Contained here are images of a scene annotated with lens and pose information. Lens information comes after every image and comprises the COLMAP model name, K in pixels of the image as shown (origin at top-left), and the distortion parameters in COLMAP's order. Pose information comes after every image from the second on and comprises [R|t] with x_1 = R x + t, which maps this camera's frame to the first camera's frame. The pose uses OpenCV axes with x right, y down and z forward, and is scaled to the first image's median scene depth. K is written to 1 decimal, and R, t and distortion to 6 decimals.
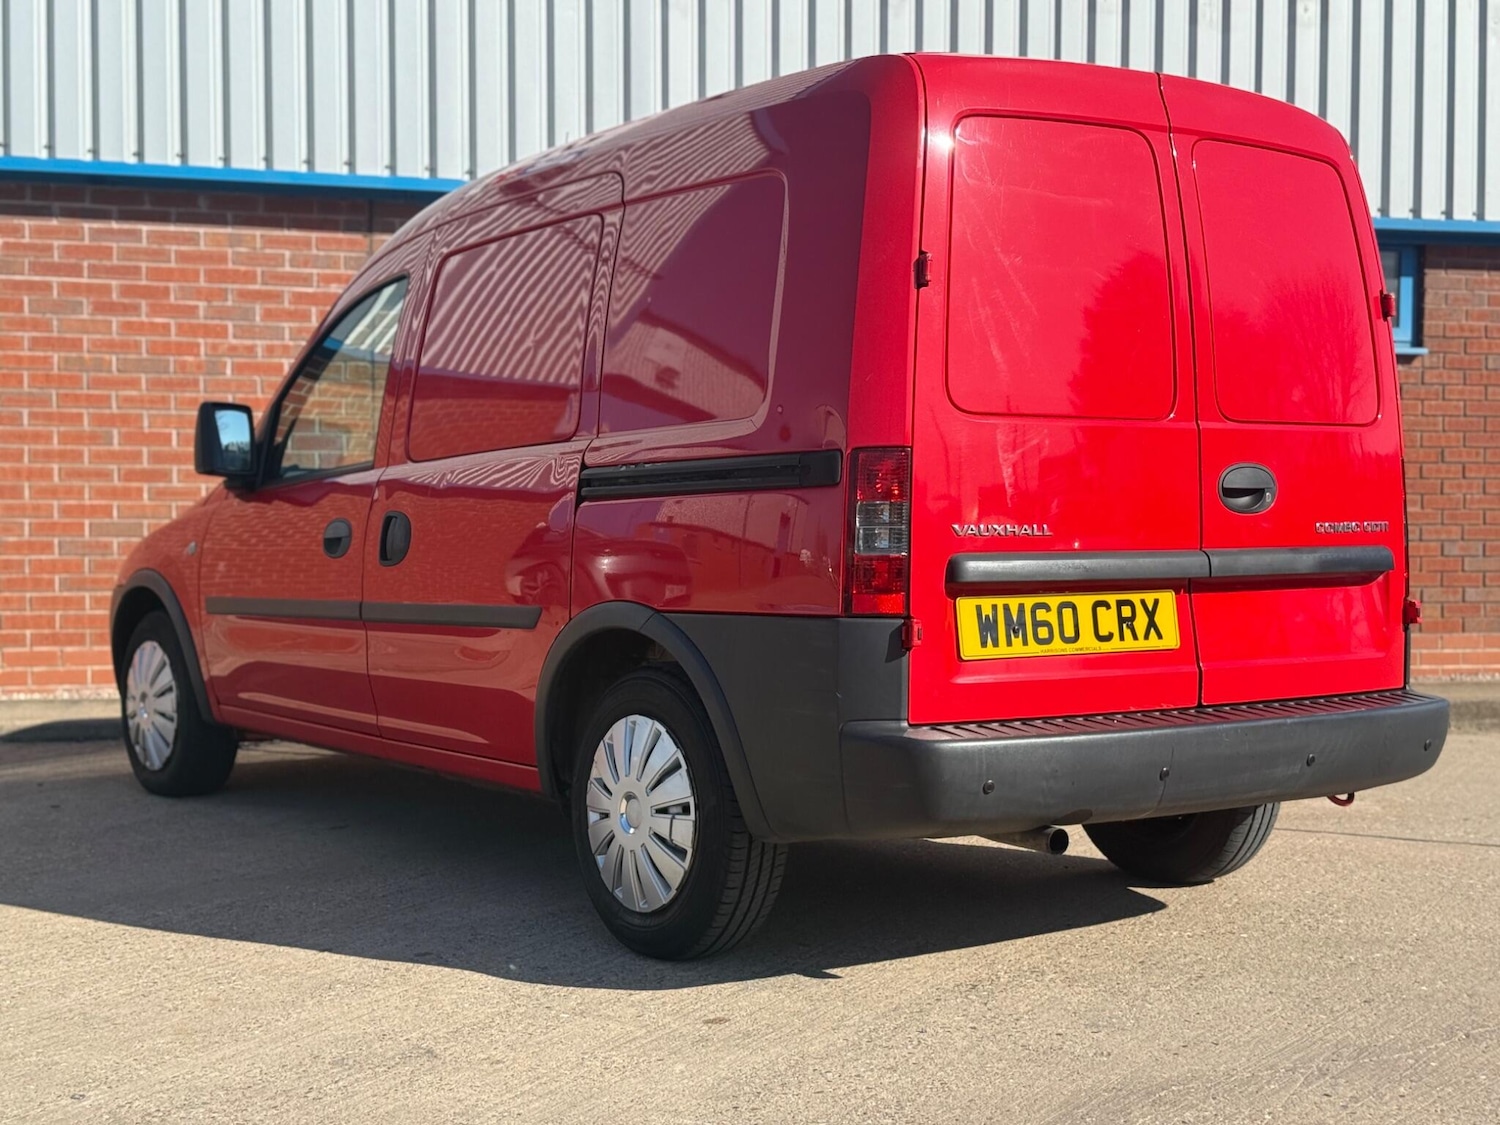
lens RADIAL K [[2099.0, 0, 754.3], [0, 2099.0, 548.0], [0, 0, 1]] dist [0.103298, 0.000000]
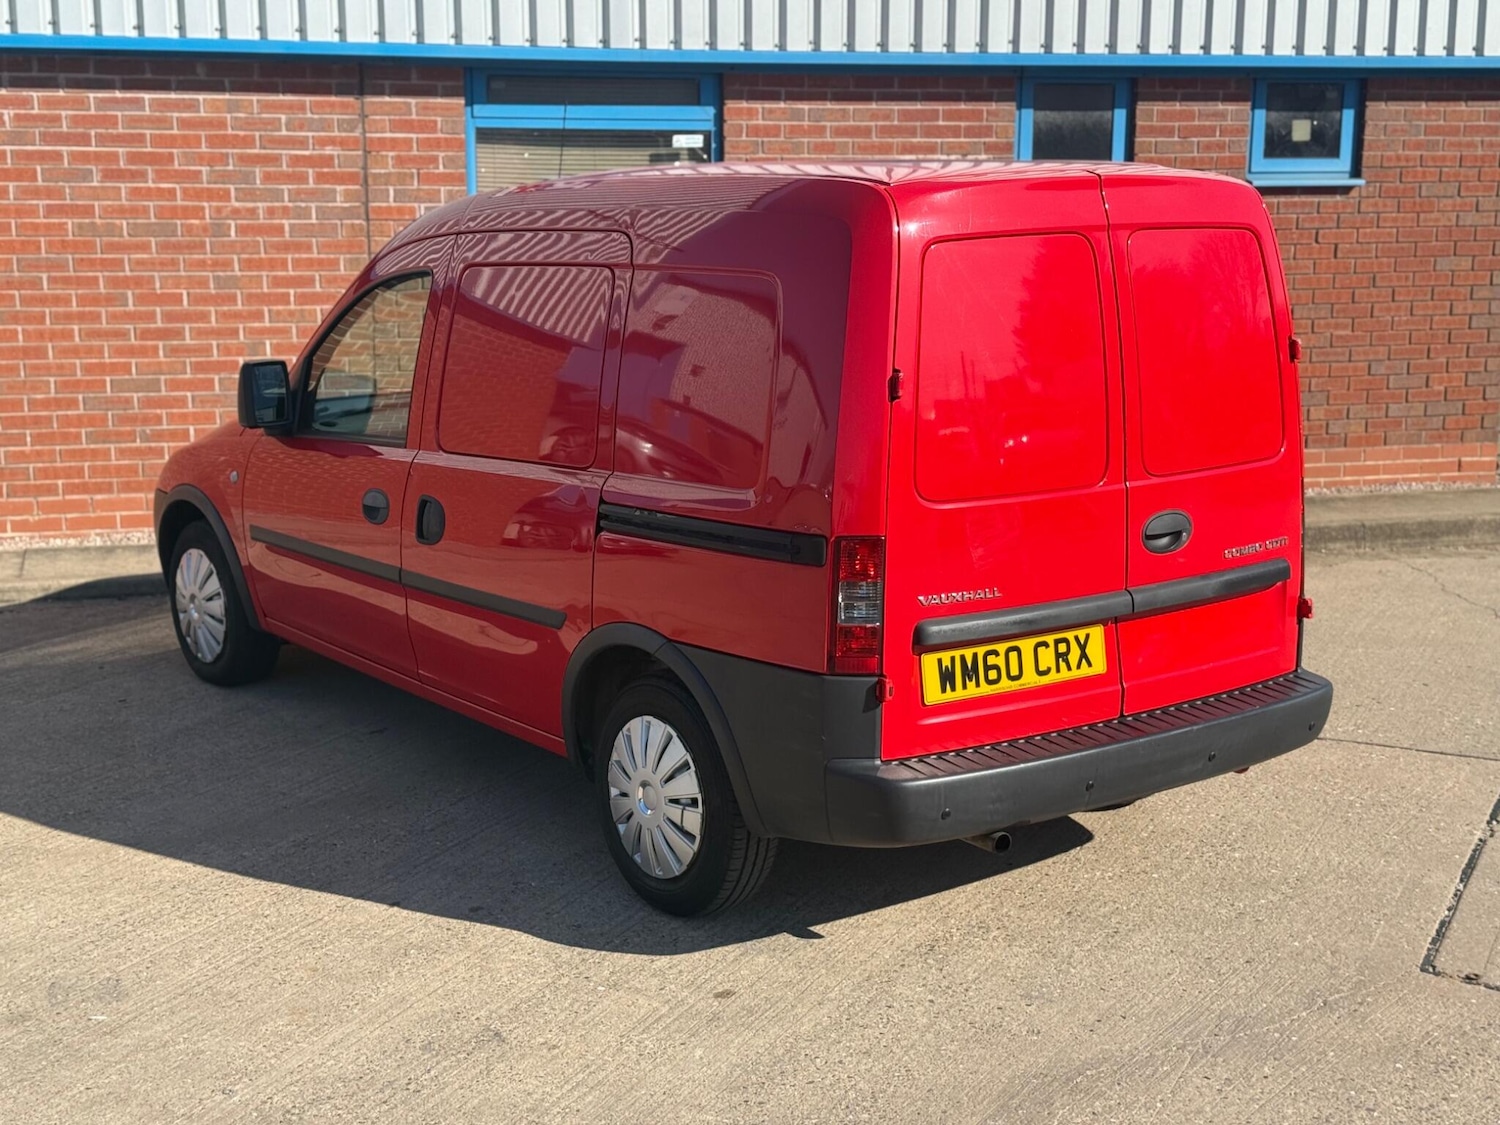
lens RADIAL K [[2099.0, 0, 744.1], [0, 2099.0, 548.4], [0, 0, 1]] dist [0.103298, 0.000000]
pose [[0.999857, -0.005406, 0.016018, -0.010736], [0.002725, 0.986634, 0.162929, -0.102270], [-0.016685, -0.162862, 0.986508, -0.077810]]
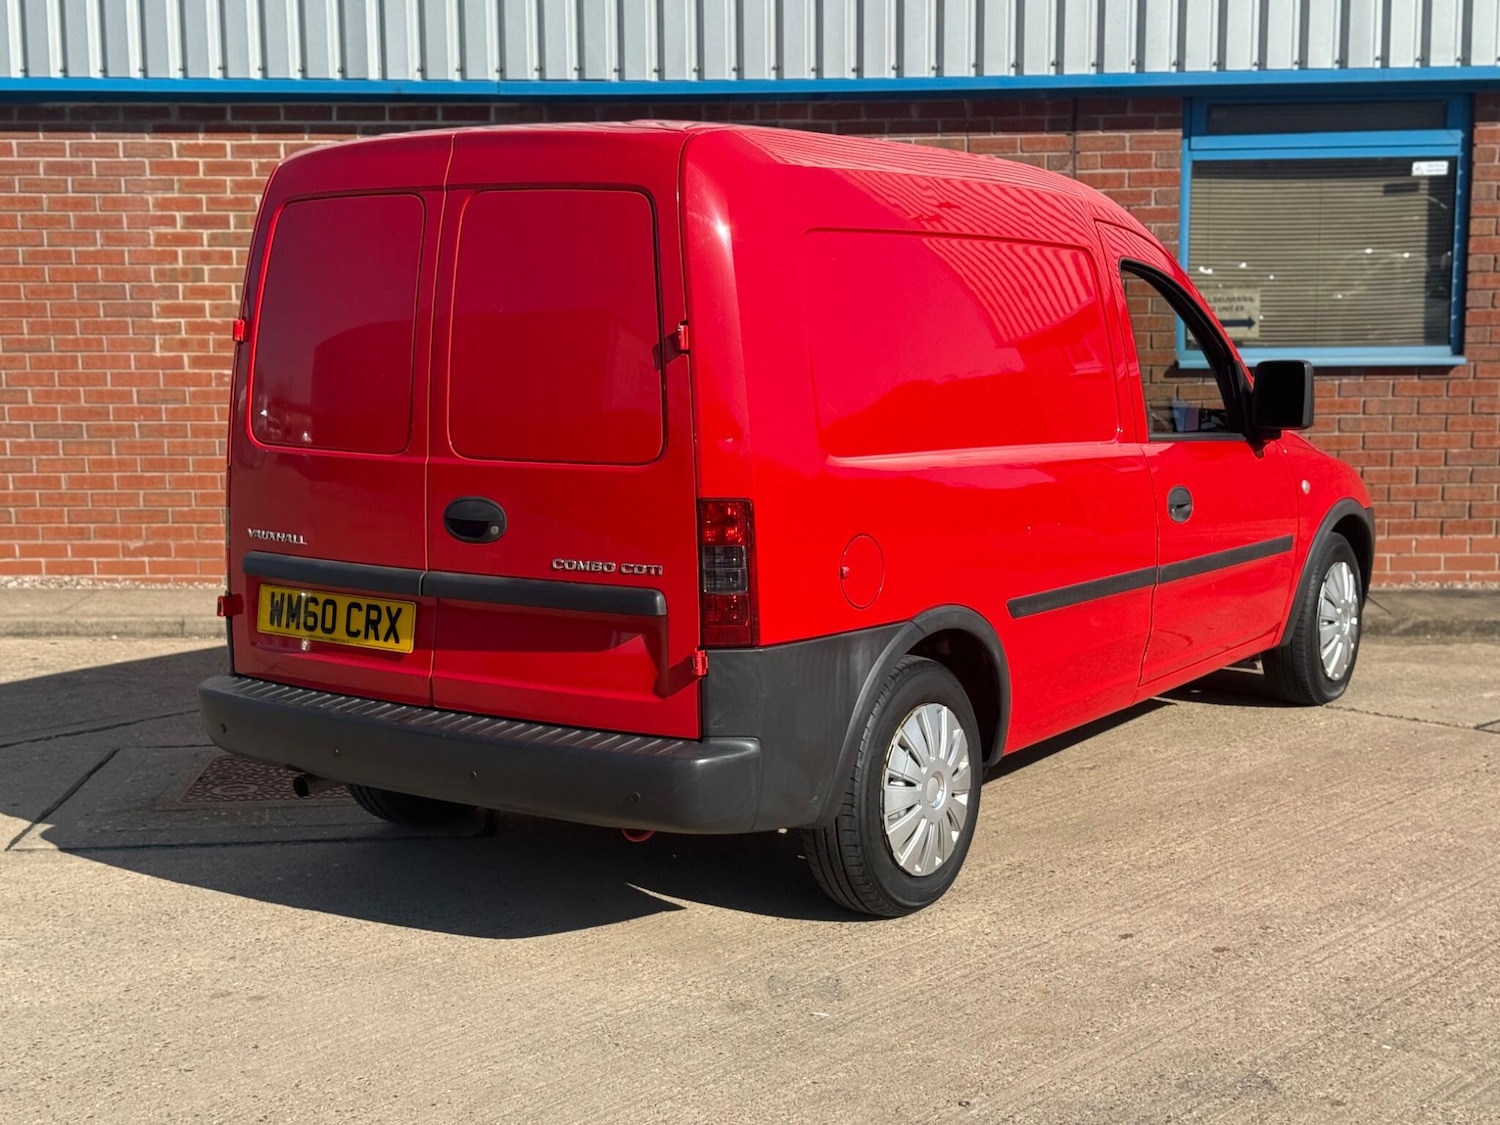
lens RADIAL K [[2099.0, 0, 740.6], [0, 2099.0, 573.8], [0, 0, 1]] dist [0.103298, 0.000000]
pose [[0.958770, 0.025135, -0.283071, -0.045465], [0.007815, 0.993372, 0.114674, -0.058825], [0.284077, -0.112158, 0.952219, -0.029848]]
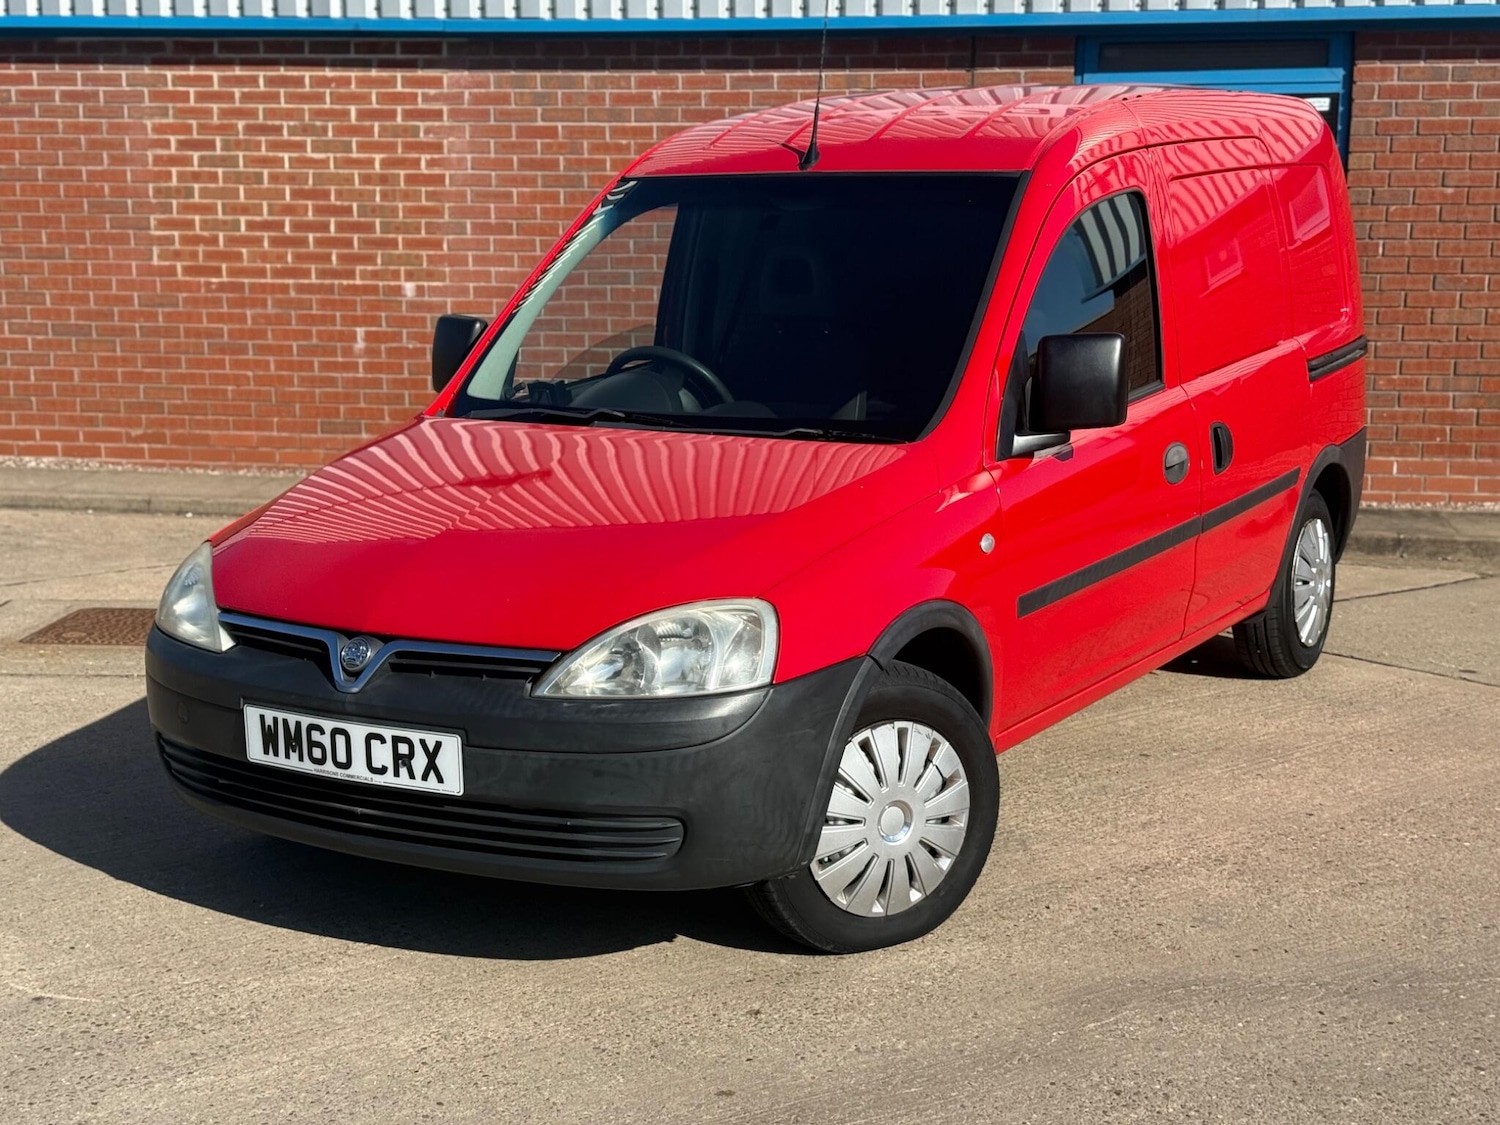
lens RADIAL K [[2099.0, 0, 736.2], [0, 2099.0, 562.9], [0, 0, 1]] dist [0.103298, 0.000000]
pose [[0.912963, 0.066357, -0.402611, 0.165185], [-0.006674, 0.988985, 0.147866, -0.060483], [0.407989, -0.132309, 0.903349, -0.058266]]
